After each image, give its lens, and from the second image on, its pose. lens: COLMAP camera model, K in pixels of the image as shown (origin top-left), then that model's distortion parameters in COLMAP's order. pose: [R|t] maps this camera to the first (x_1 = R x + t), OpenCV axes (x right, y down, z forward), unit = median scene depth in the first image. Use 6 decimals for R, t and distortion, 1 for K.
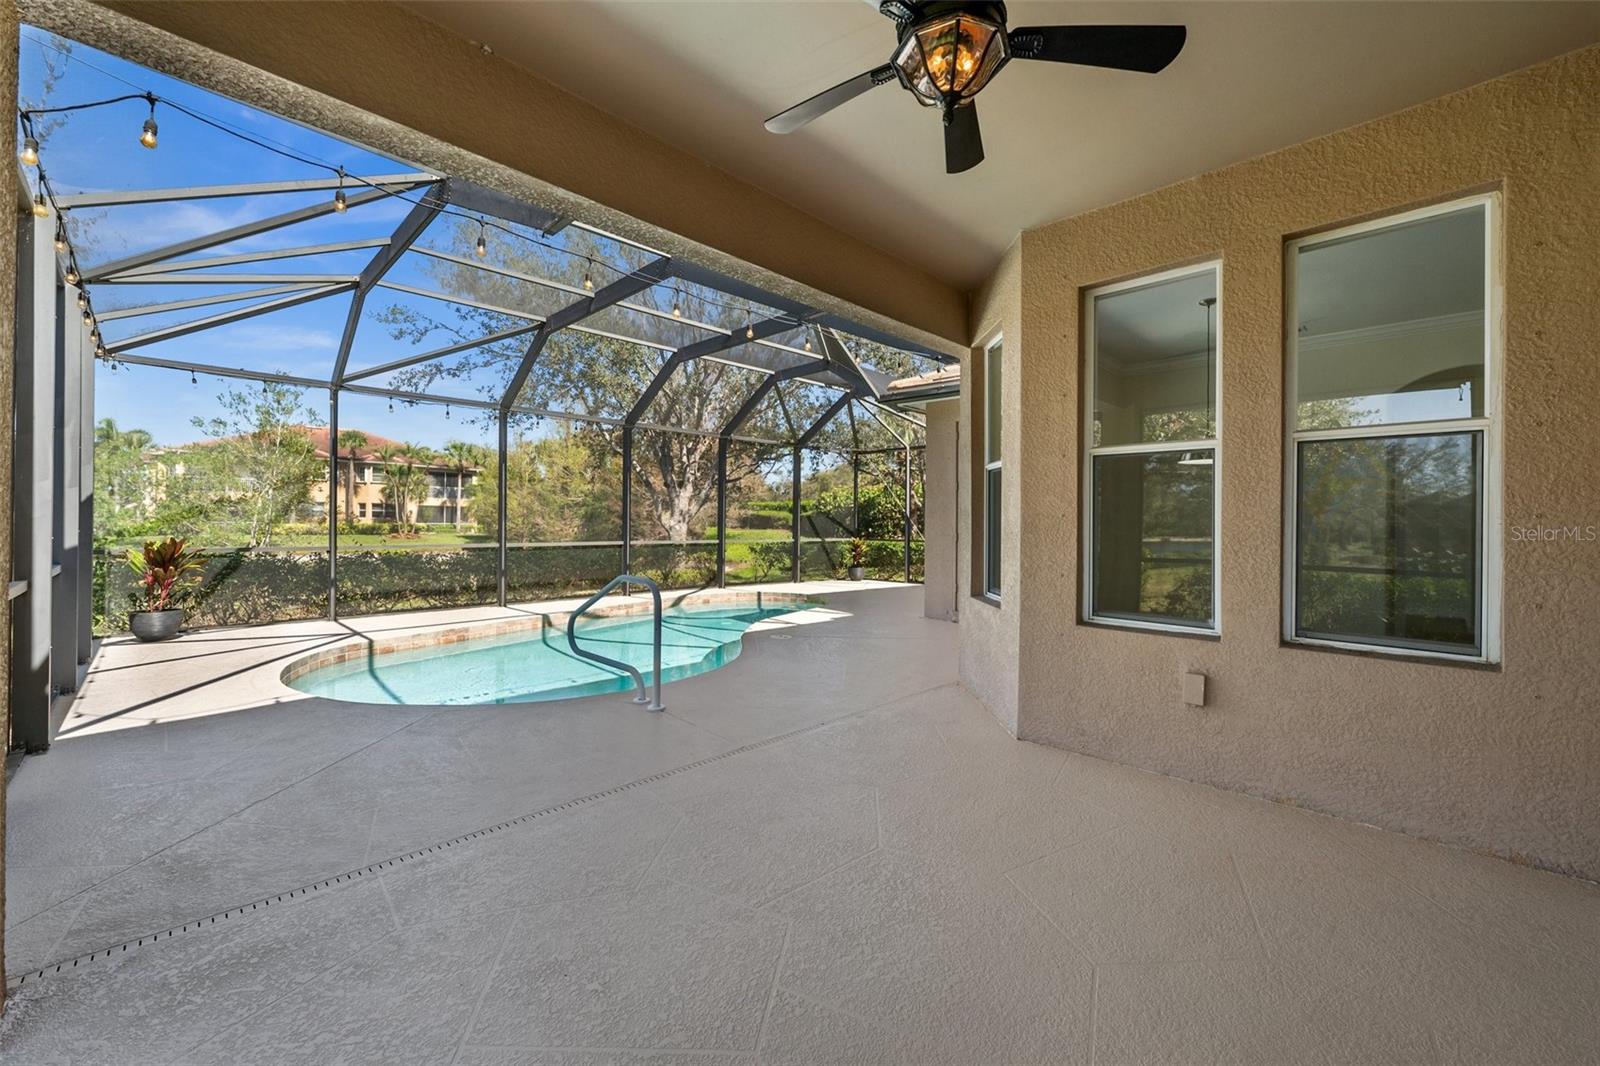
lens RADIAL K [[638.8, 0, 805.8], [0, 638.8, 520.1], [0, 0, 1]] dist [-0.001924, 0.000196]
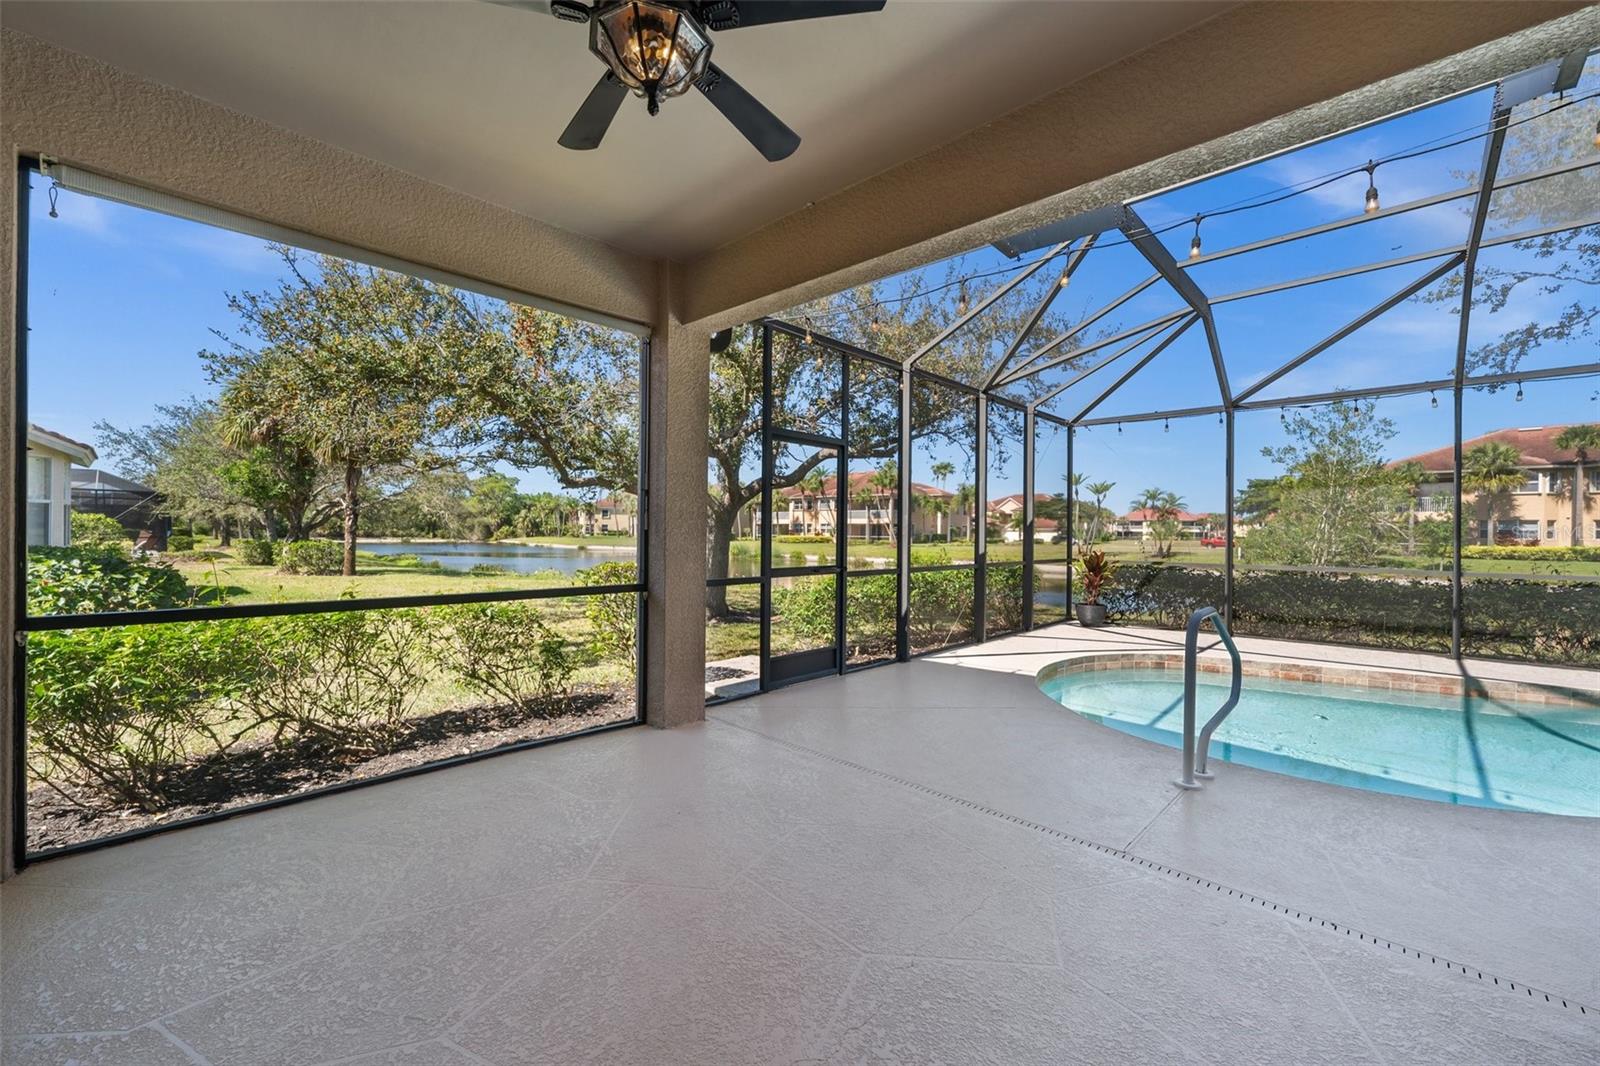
lens RADIAL K [[638.8, 0, 793.8], [0, 638.8, 546.3], [0, 0, 1]] dist [-0.001924, 0.000196]
pose [[0.017389, 0.013631, -0.999756, 0.149170], [-0.006224, 0.999889, 0.013525, 0.001226], [0.999829, 0.005987, 0.017472, 0.150829]]
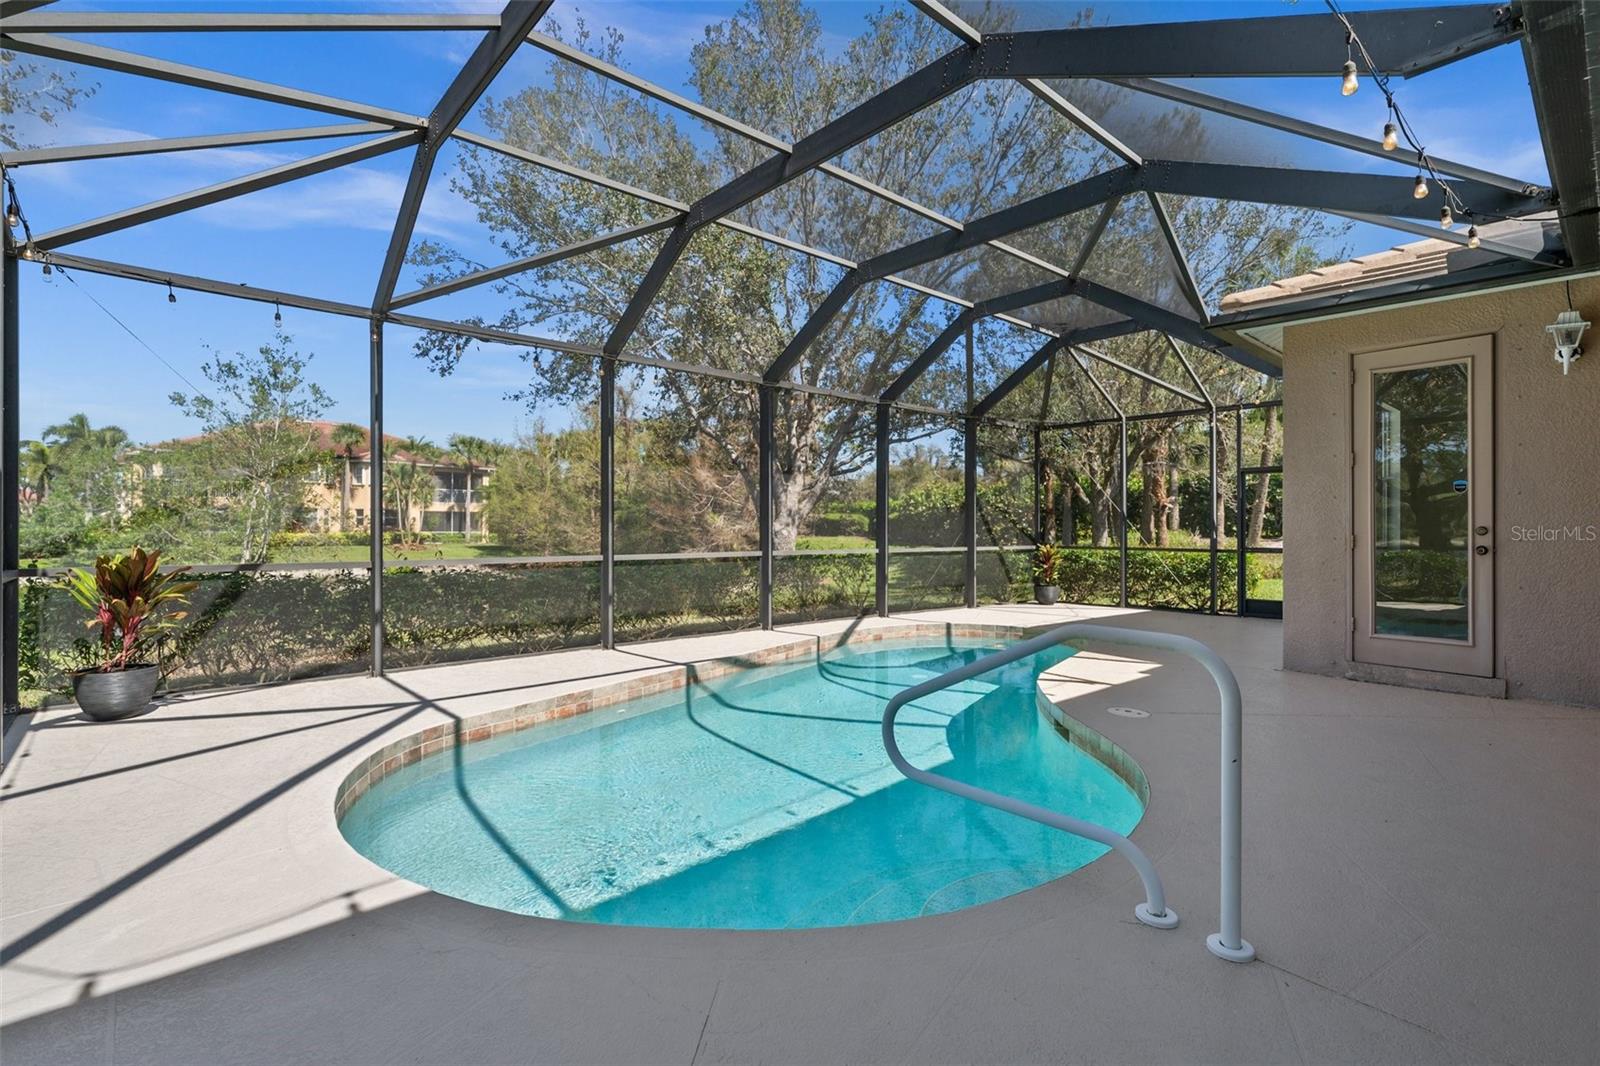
lens RADIAL K [[743.6, 0, 804.5], [0, 743.6, 525.7], [0, 0, 1]] dist [-0.000508, 0.001317]
pose [[0.998093, -0.007412, -0.061288, -0.141037], [0.007369, 0.999972, -0.000928, 0.004845], [0.061293, 0.000474, 0.998120, 0.147014]]
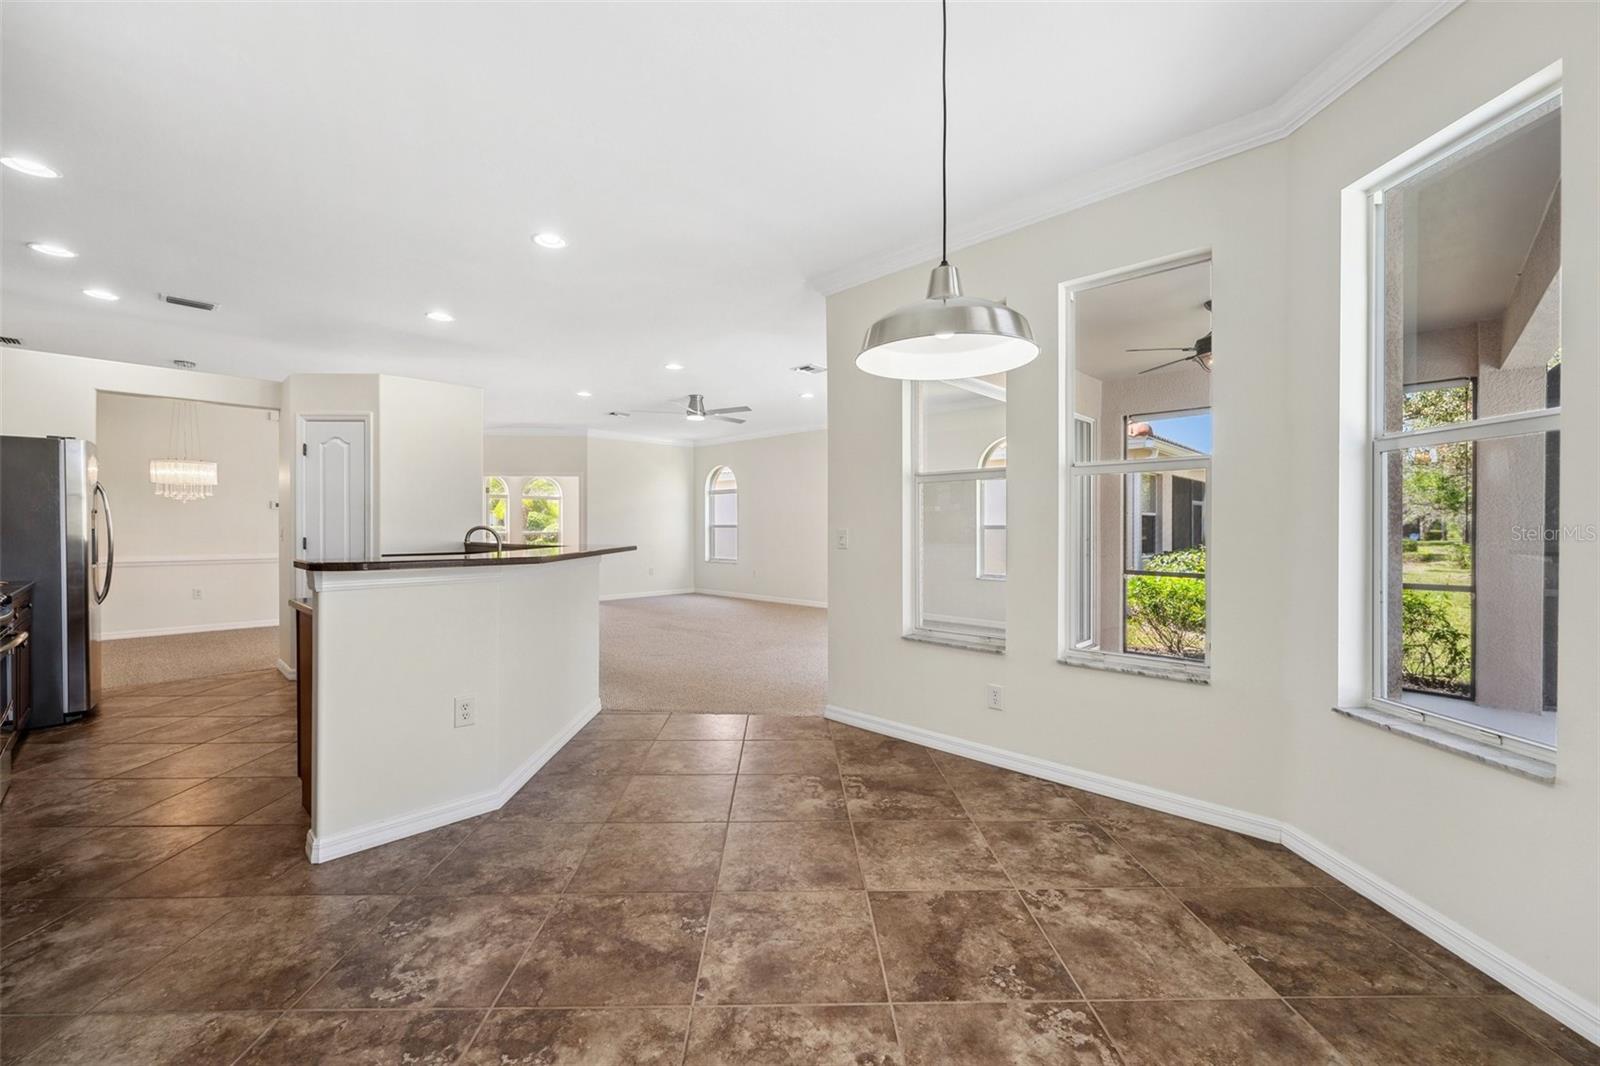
lens RADIAL K [[638.8, 0, 797.1], [0, 638.8, 527.7], [0, 0, 1]] dist [-0.001924, 0.000196]
pose [[-0.999891, -0.009772, -0.011099, 0.228397], [-0.009746, 0.999950, -0.002369, -0.004459], [0.011121, -0.002260, -0.999936, 0.409331]]
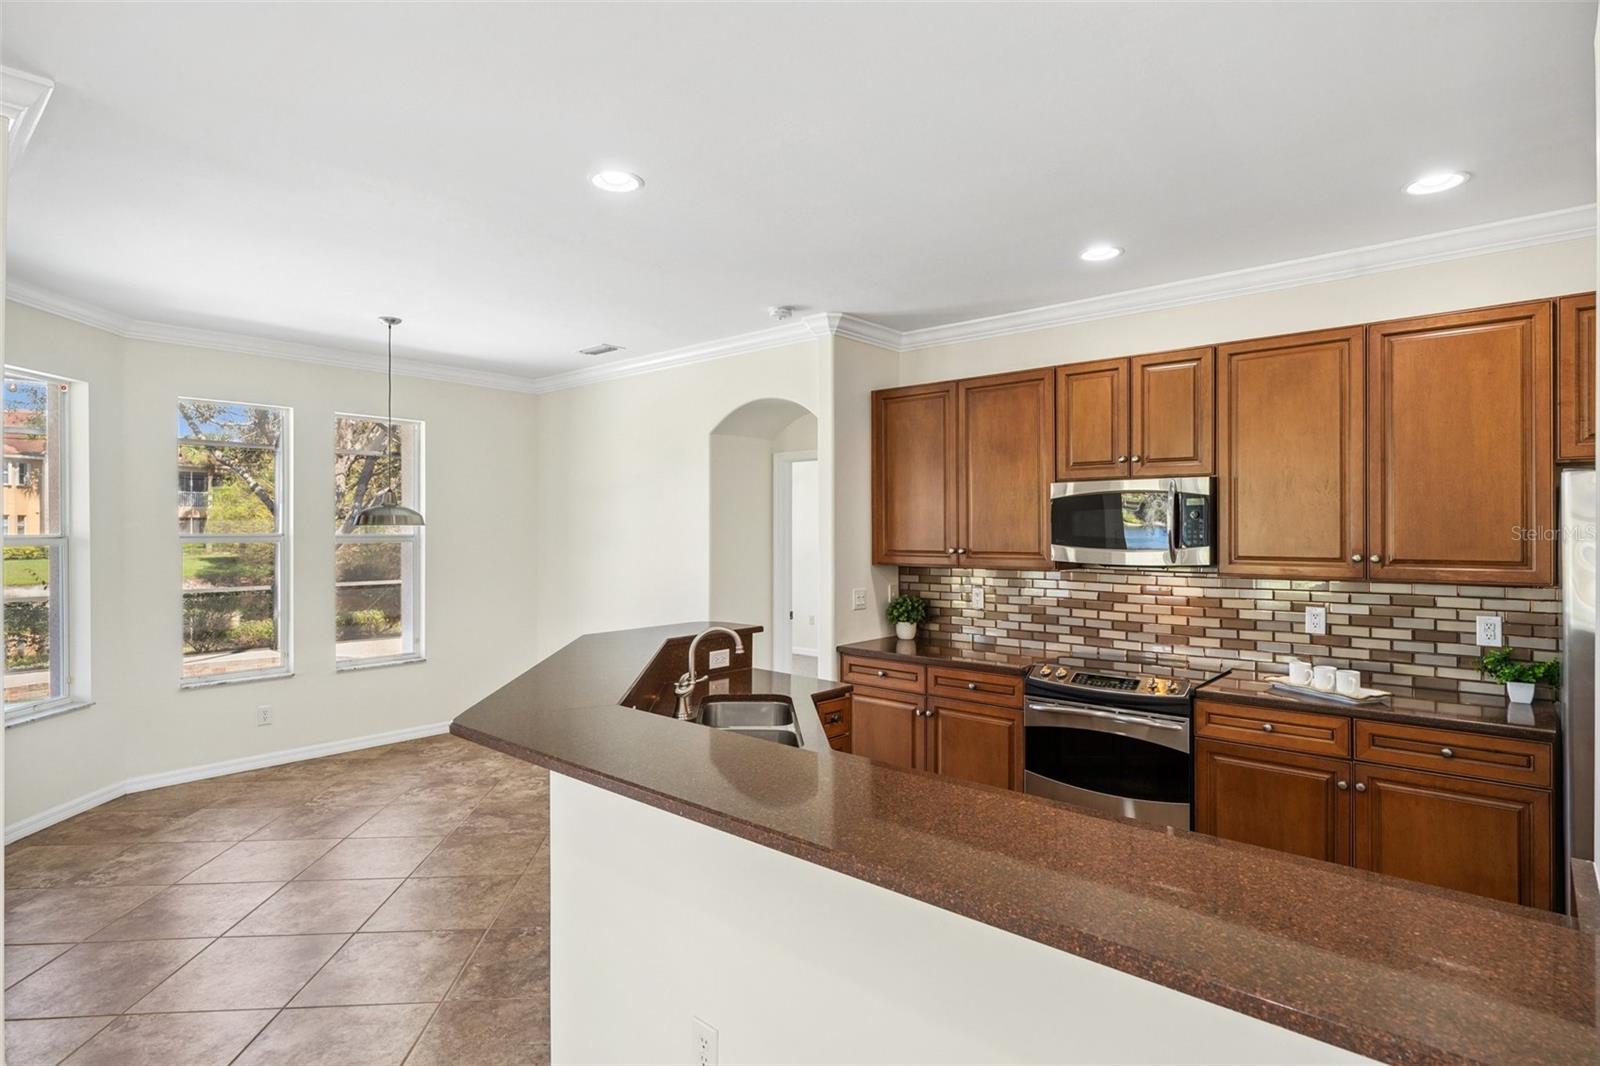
lens RADIAL K [[818.3, 0, 803.0], [0, 818.3, 526.2], [0, 0, 1]] dist [-0.000447, -0.001148]
pose [[0.997545, -0.009908, 0.069330, 0.342005], [0.009777, 0.999950, 0.002229, -0.027737], [-0.069348, -0.001546, 0.997591, -0.001389]]
